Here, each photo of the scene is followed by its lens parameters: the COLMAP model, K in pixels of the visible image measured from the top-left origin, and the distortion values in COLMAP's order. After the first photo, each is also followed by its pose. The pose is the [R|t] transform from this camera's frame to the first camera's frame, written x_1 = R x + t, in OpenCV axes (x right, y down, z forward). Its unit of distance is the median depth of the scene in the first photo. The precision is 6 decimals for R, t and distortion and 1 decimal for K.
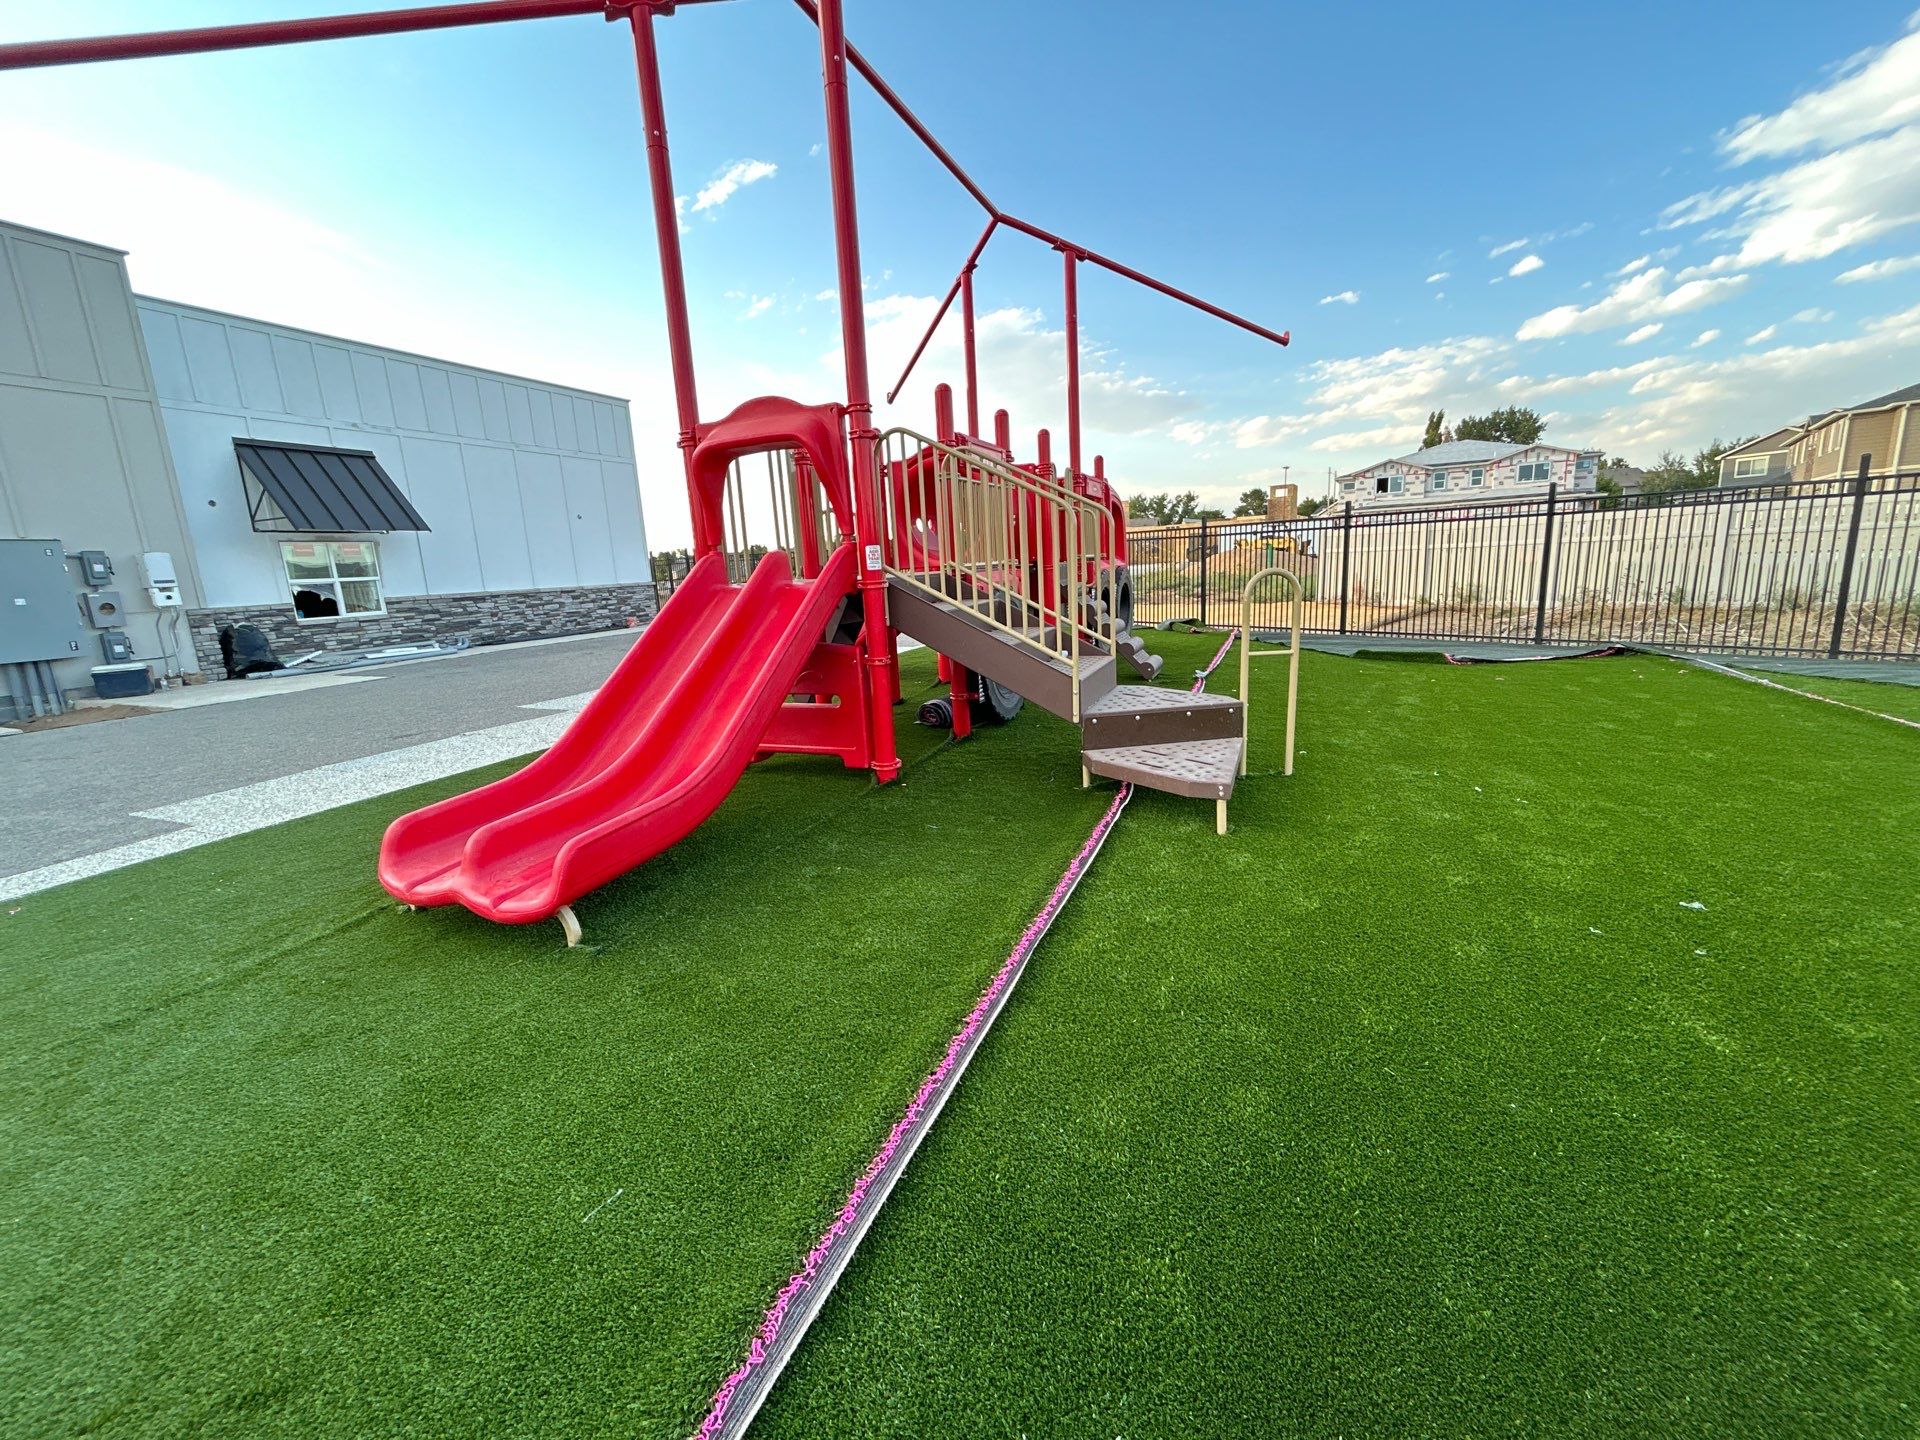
lens RADIAL K [[779.2, 0, 953.1], [0, 779.2, 719.1], [0, 0, 1]] dist [-0.003068, -0.000017]
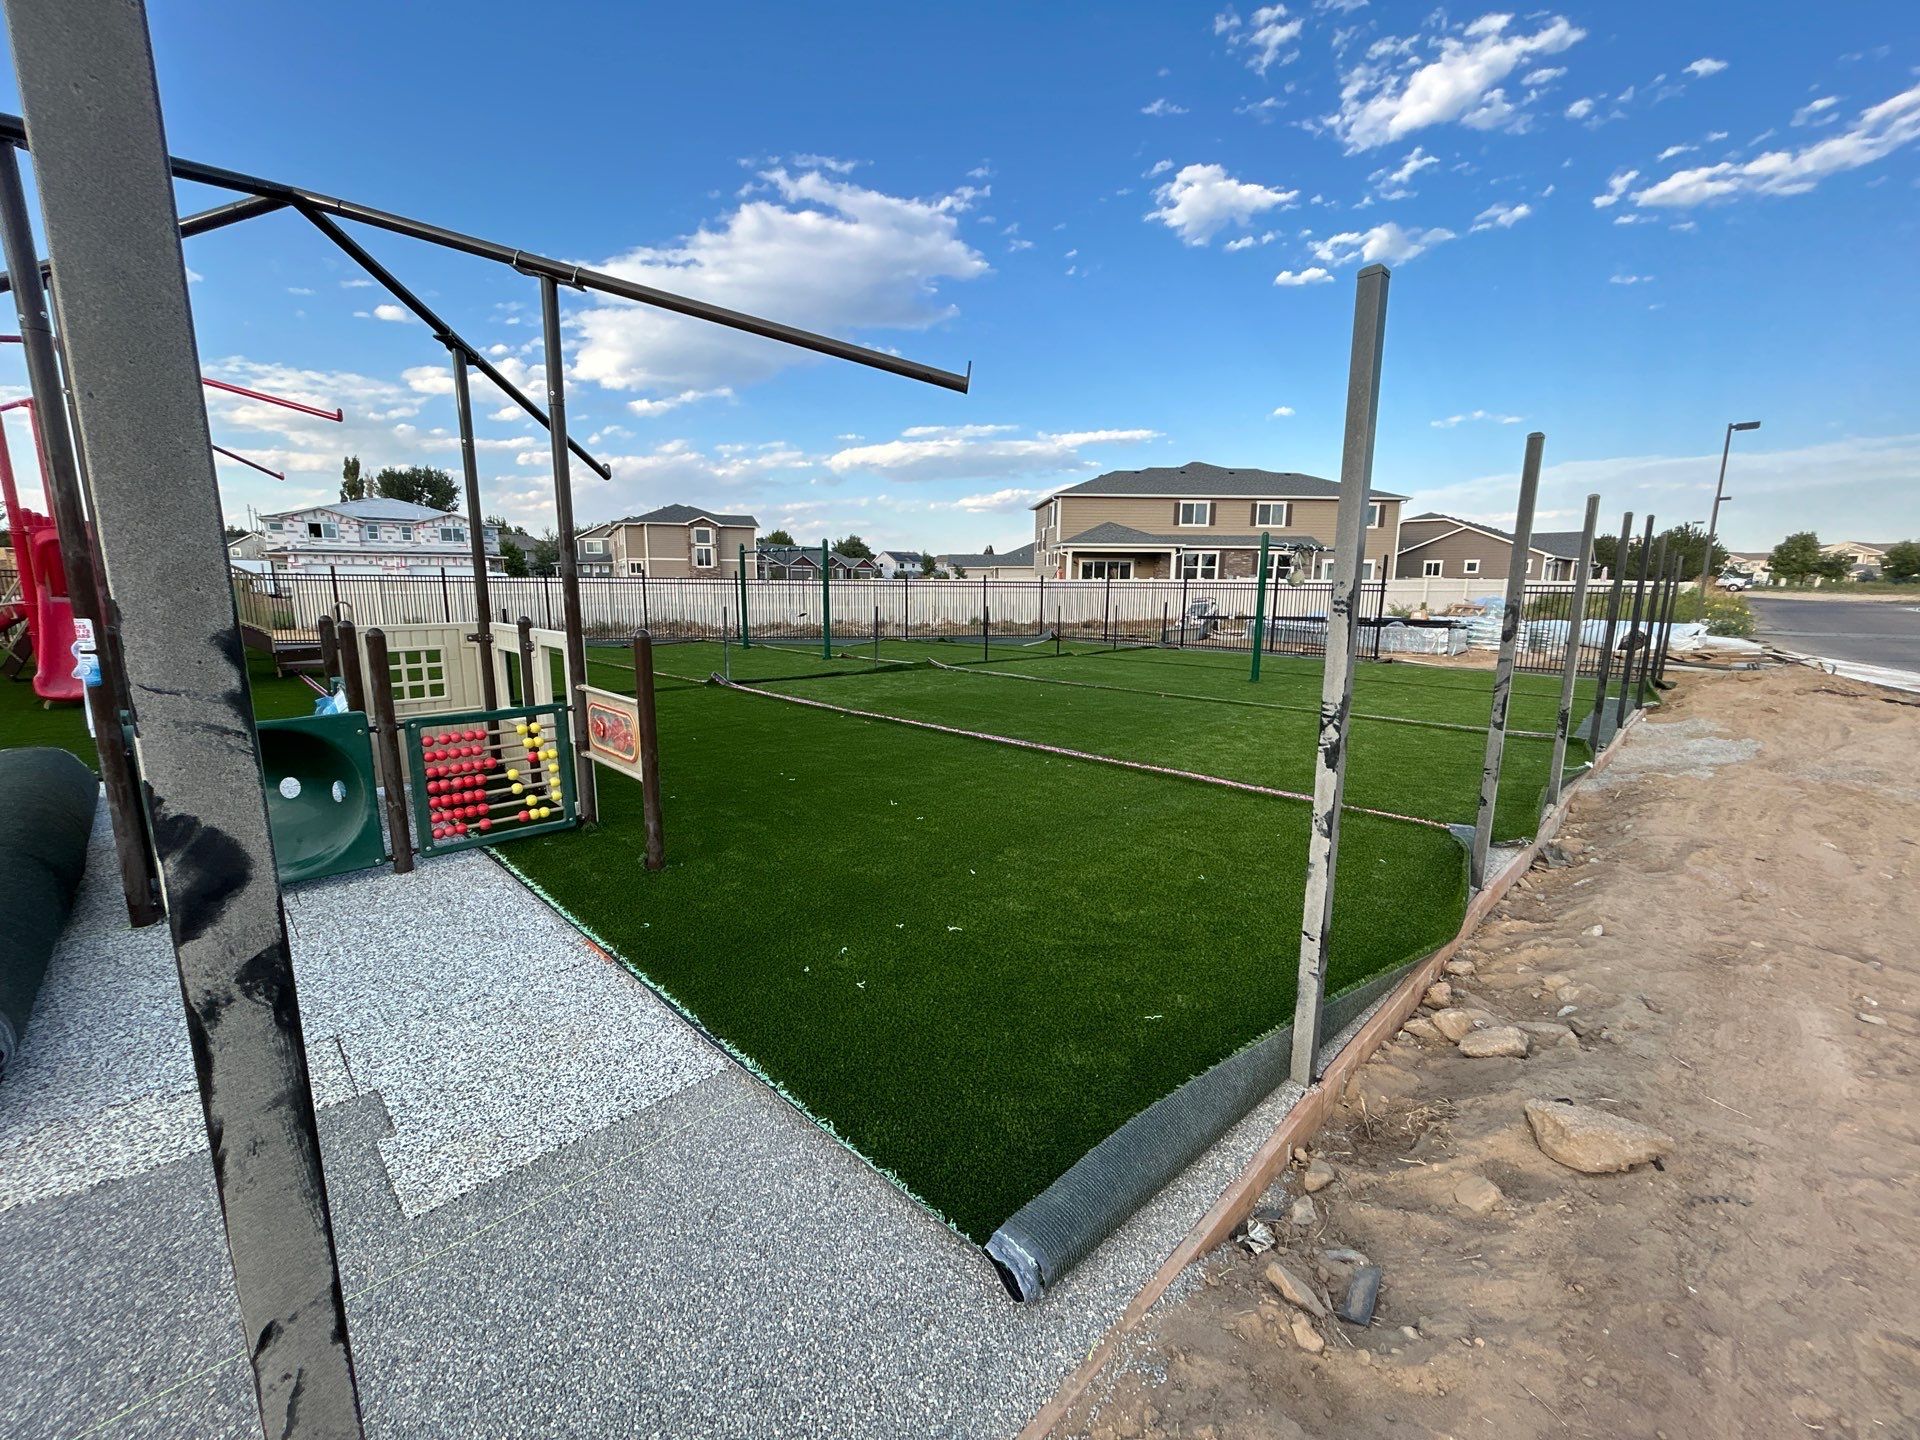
lens RADIAL K [[779.2, 0, 957.0], [0, 779.2, 714.1], [0, 0, 1]] dist [-0.003068, -0.000017]
pose [[0.378195, -0.098287, 0.920493, -0.350651], [0.154564, 0.987094, 0.041894, 0.110882], [-0.912731, 0.126431, 0.388506, -0.528130]]
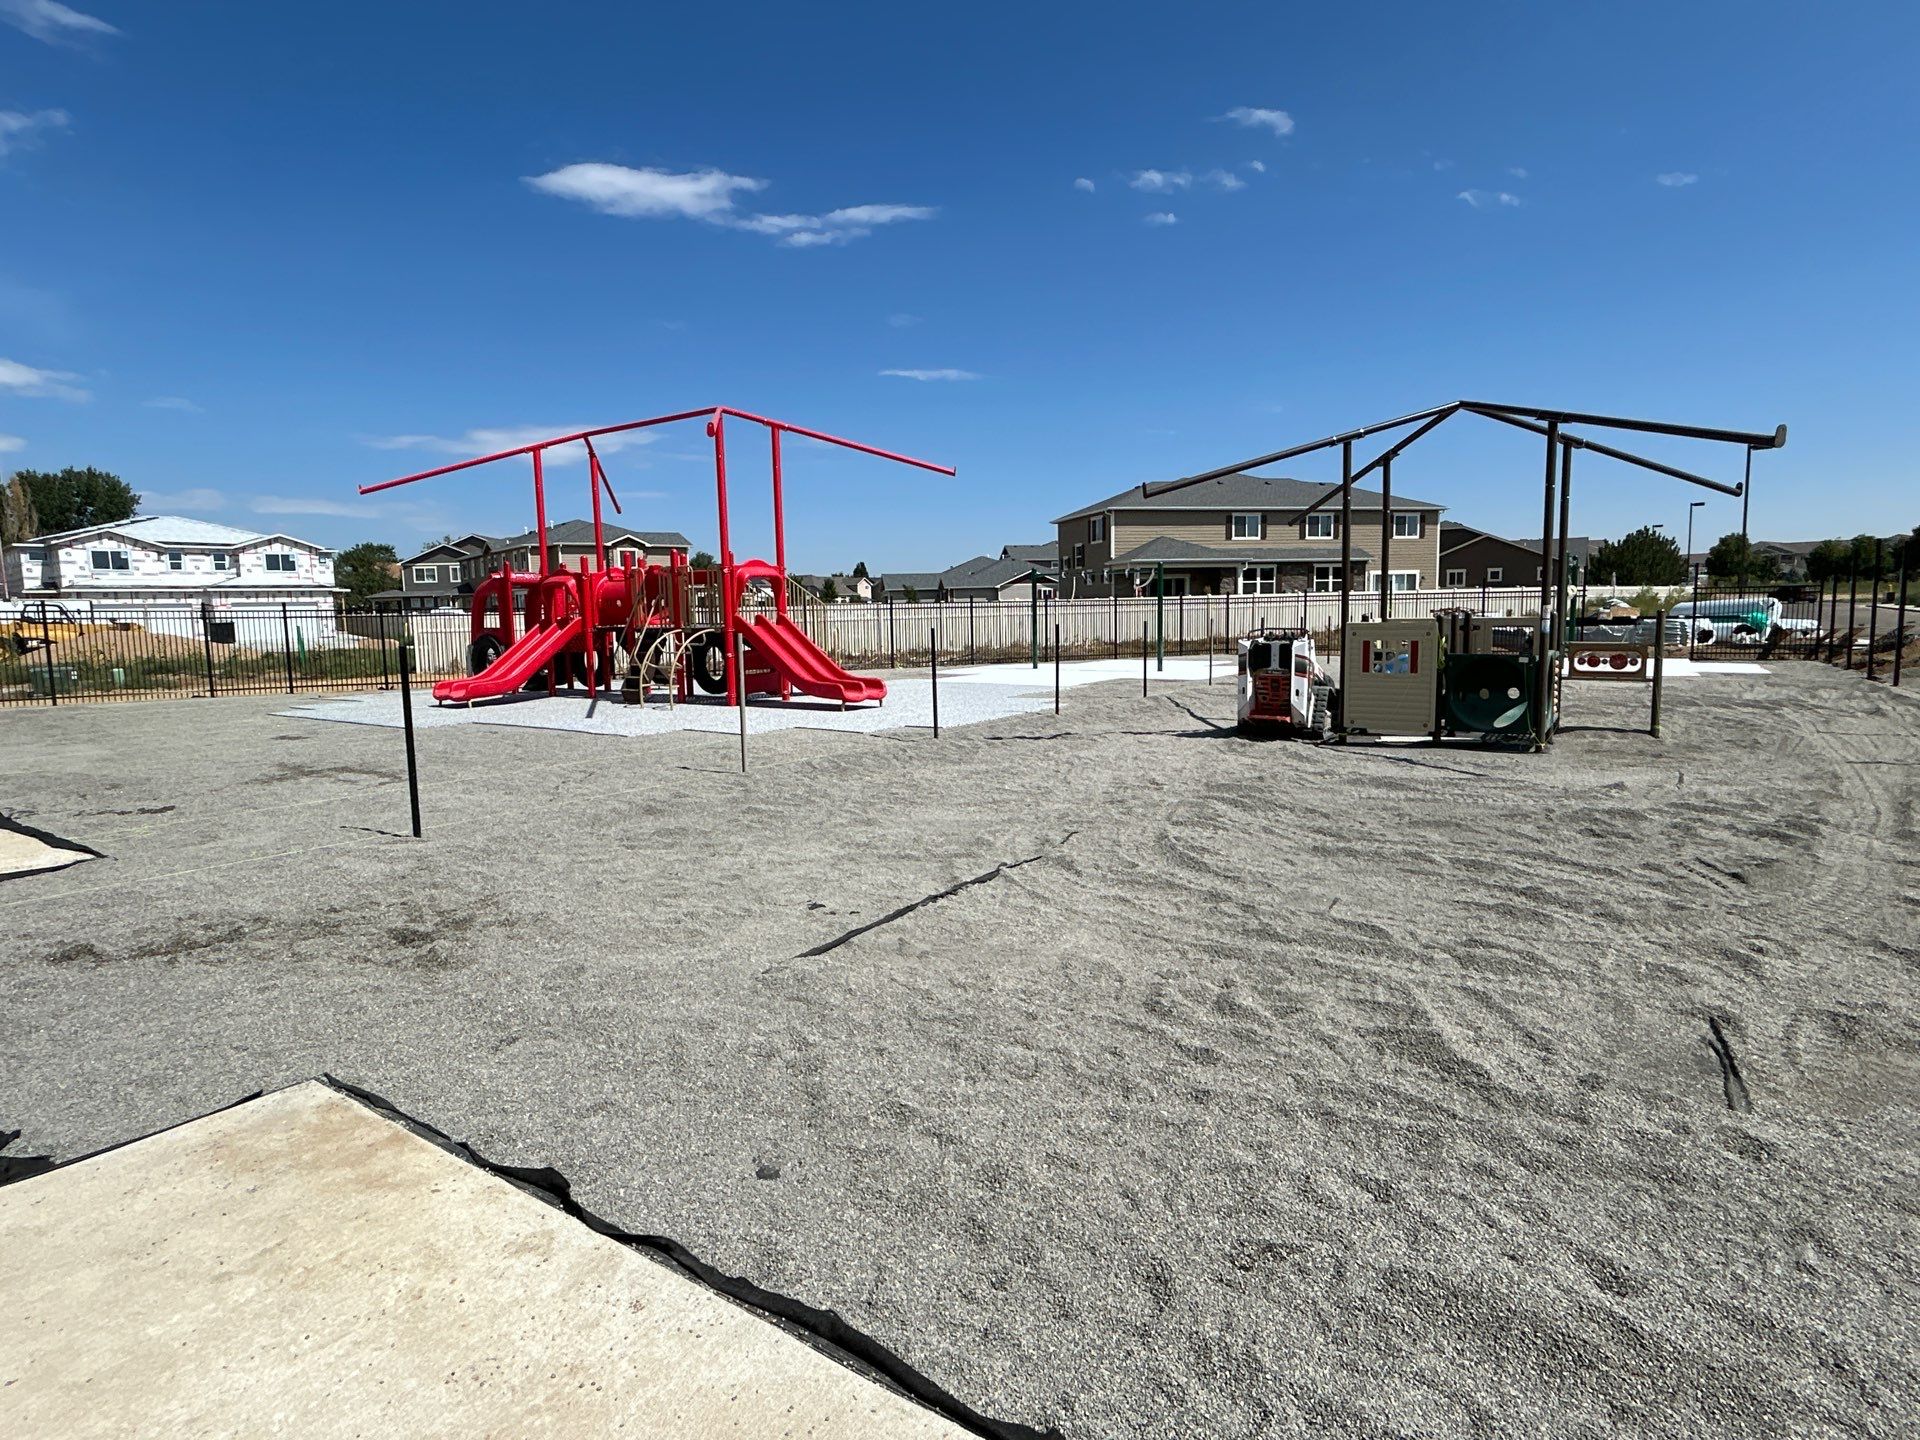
lens RADIAL K [[1002.7, 0, 953.1], [0, 1002.7, 721.2], [0, 0, 1]] dist [-0.001490, 0.000352]
pose [[0.202519, -0.062567, 0.977278, -0.868076], [0.201466, 0.979272, 0.020946, 0.047140], [-0.958331, 0.192646, 0.210926, -0.065541]]
